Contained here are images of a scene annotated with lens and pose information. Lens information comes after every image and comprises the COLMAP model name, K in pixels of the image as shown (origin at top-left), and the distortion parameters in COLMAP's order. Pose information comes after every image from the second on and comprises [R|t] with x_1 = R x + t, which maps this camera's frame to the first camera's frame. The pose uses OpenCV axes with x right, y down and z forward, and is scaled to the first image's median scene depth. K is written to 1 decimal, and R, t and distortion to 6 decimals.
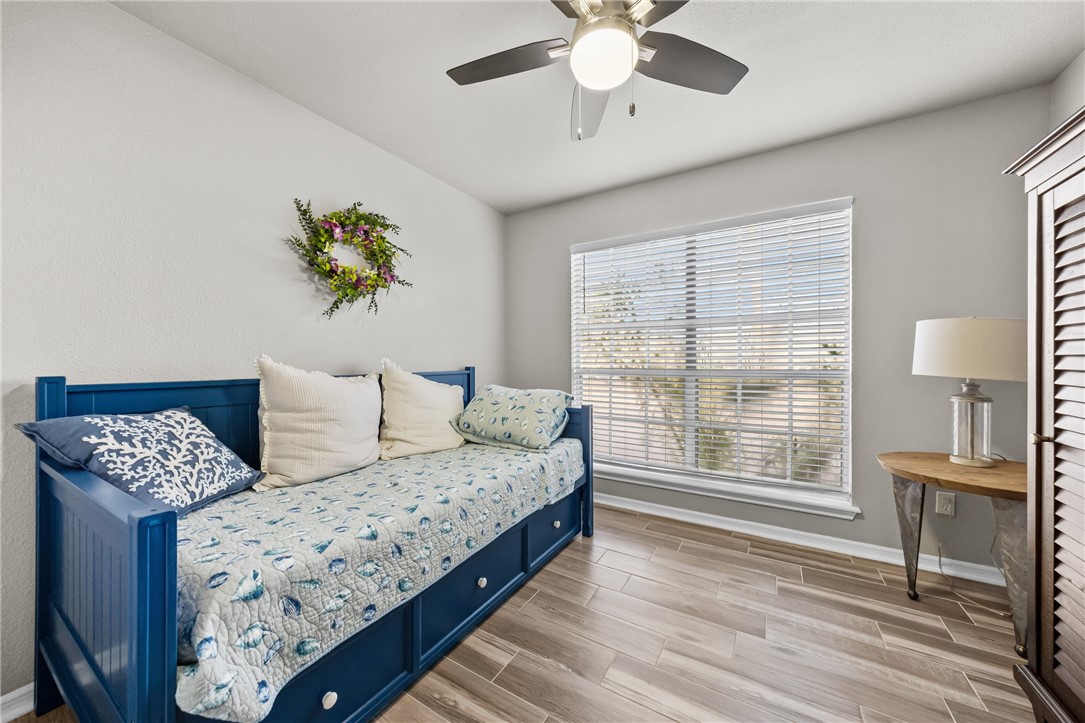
lens RADIAL K [[377.9, 0, 541.5], [0, 377.9, 362.0], [0, 0, 1]] dist [-0.000085, -0.000004]
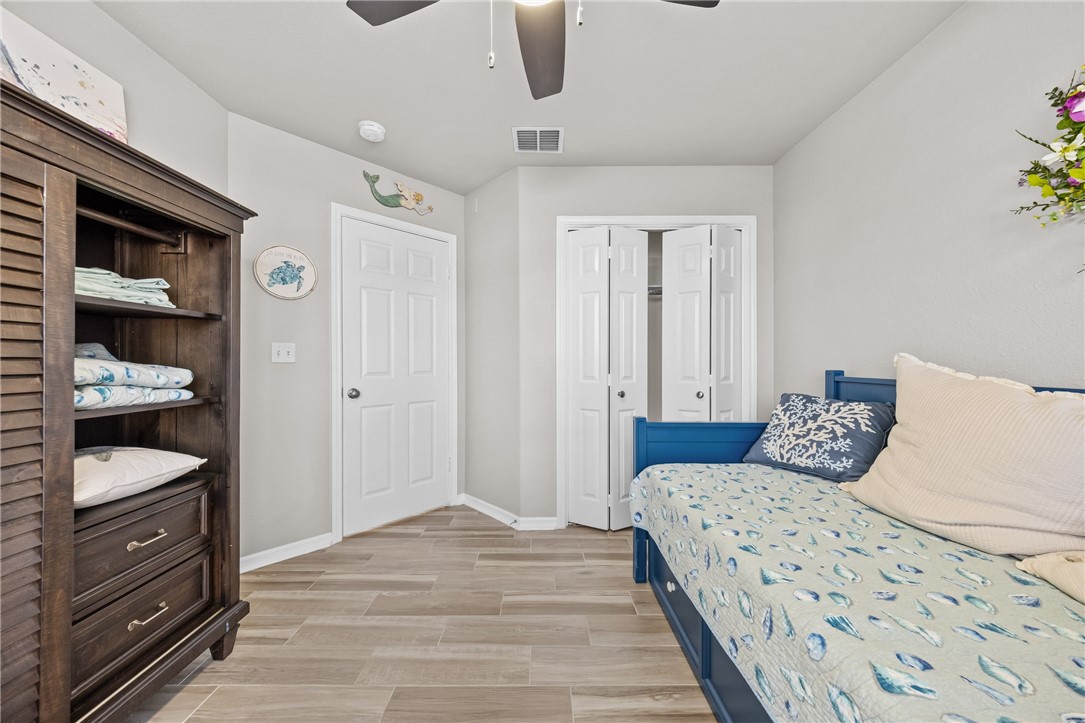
lens RADIAL K [[377.9, 0, 539.1], [0, 377.9, 361.1], [0, 0, 1]] dist [-0.000085, -0.000004]
pose [[-0.858782, 0.000373, -0.512340, 0.539846], [0.000161, 1.000000, 0.000458, -0.001533], [0.512340, 0.000311, -0.858782, 1.659828]]
